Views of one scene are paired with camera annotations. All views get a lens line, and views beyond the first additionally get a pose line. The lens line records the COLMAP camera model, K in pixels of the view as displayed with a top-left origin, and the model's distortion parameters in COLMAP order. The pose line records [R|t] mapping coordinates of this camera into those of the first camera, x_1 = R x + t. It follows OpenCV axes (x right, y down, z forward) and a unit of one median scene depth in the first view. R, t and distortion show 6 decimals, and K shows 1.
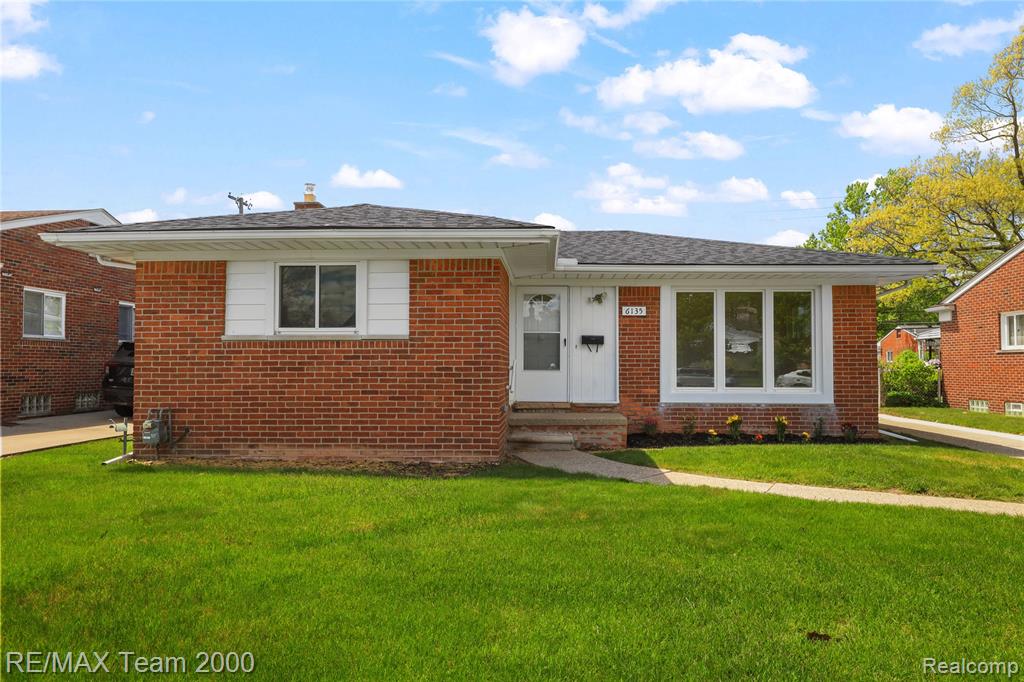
lens RADIAL K [[679.2, 0, 512.0], [0, 679.2, 341.0], [0, 0, 1]] dist [-0.004596, 0.000314]
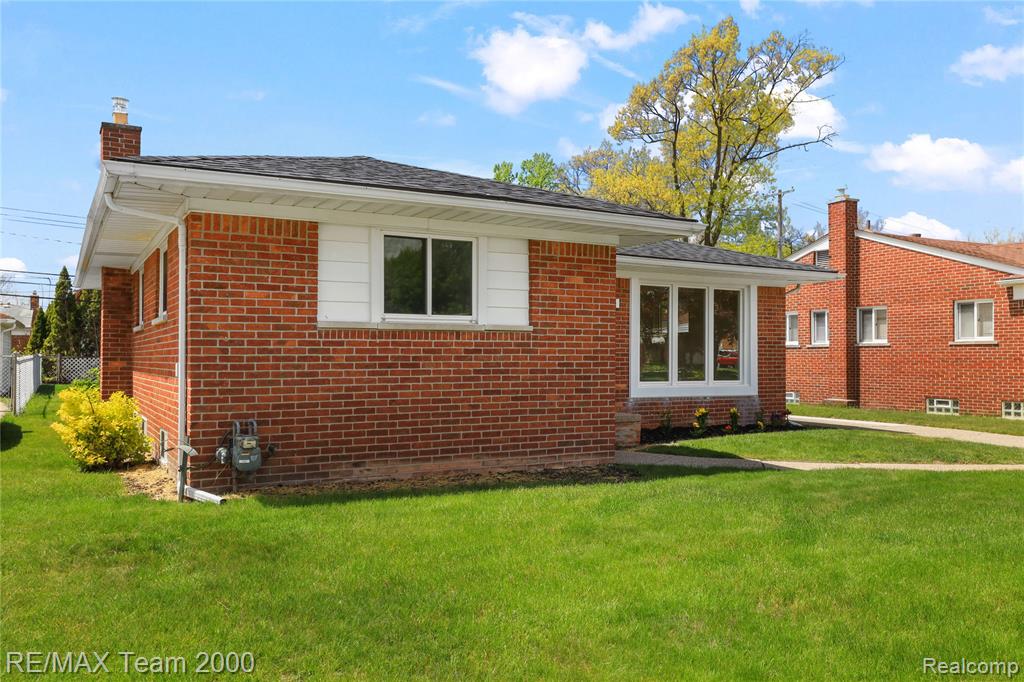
lens RADIAL K [[829.5, 0, 512.0], [0, 829.5, 341.0], [0, 0, 1]] dist [-0.000399, -0.001679]
pose [[0.851764, 0.011626, 0.523796, -0.614465], [-0.020599, 0.999724, 0.011308, -0.000991], [-0.523520, -0.020421, 0.851769, 0.082481]]
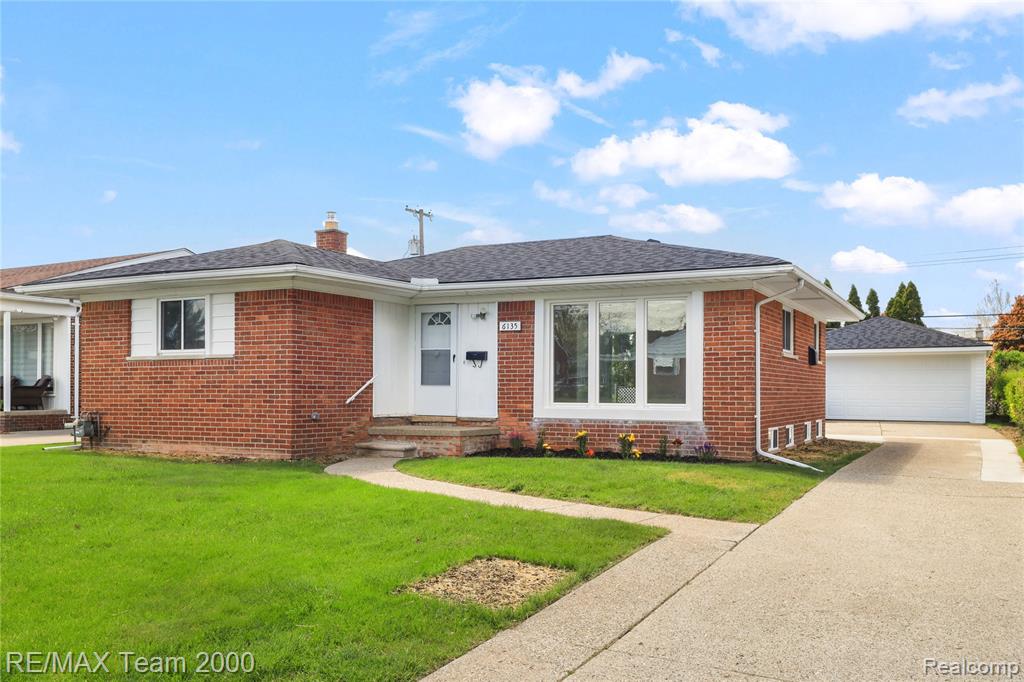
lens RADIAL K [[869.7, 0, 511.4], [0, 869.7, 382.8], [0, 0, 1]] dist [0.007272, -0.000152]
pose [[0.908444, -0.002022, -0.418002, 0.802595], [0.013278, 0.999623, 0.024022, 0.009681], [0.417796, -0.027373, 0.908129, -0.184825]]
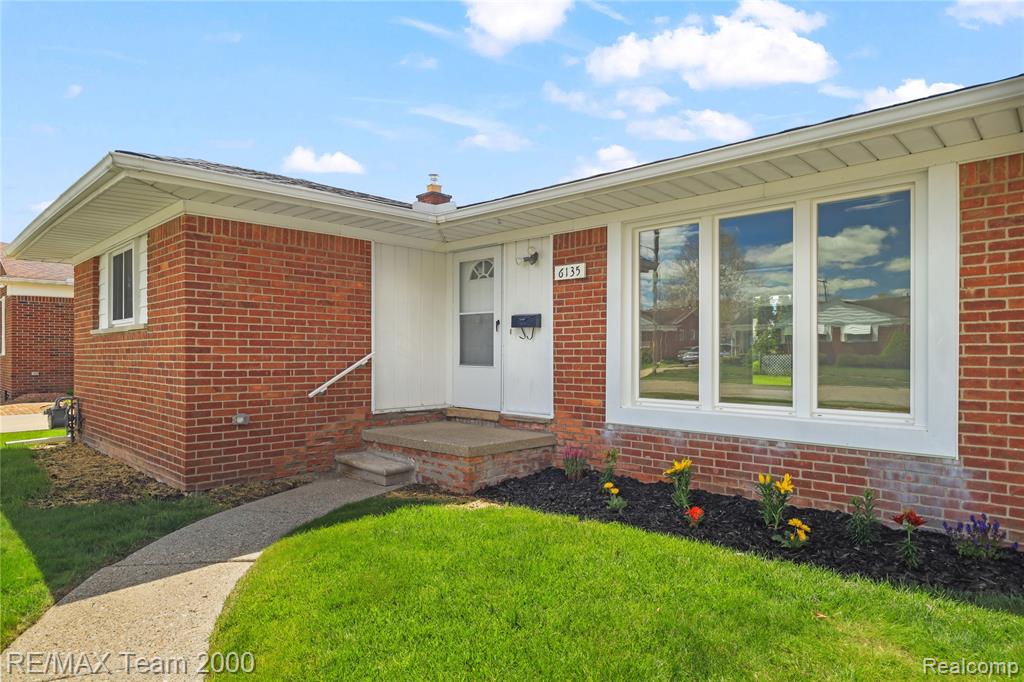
lens RADIAL K [[599.9, 0, 516.3], [0, 599.9, 351.6], [0, 0, 1]] dist [-0.002949, -0.001180]
pose [[0.761945, -0.002767, -0.647636, 0.555232], [0.024605, 0.999393, 0.024677, 0.015465], [0.647174, -0.034738, 0.761550, 0.615760]]
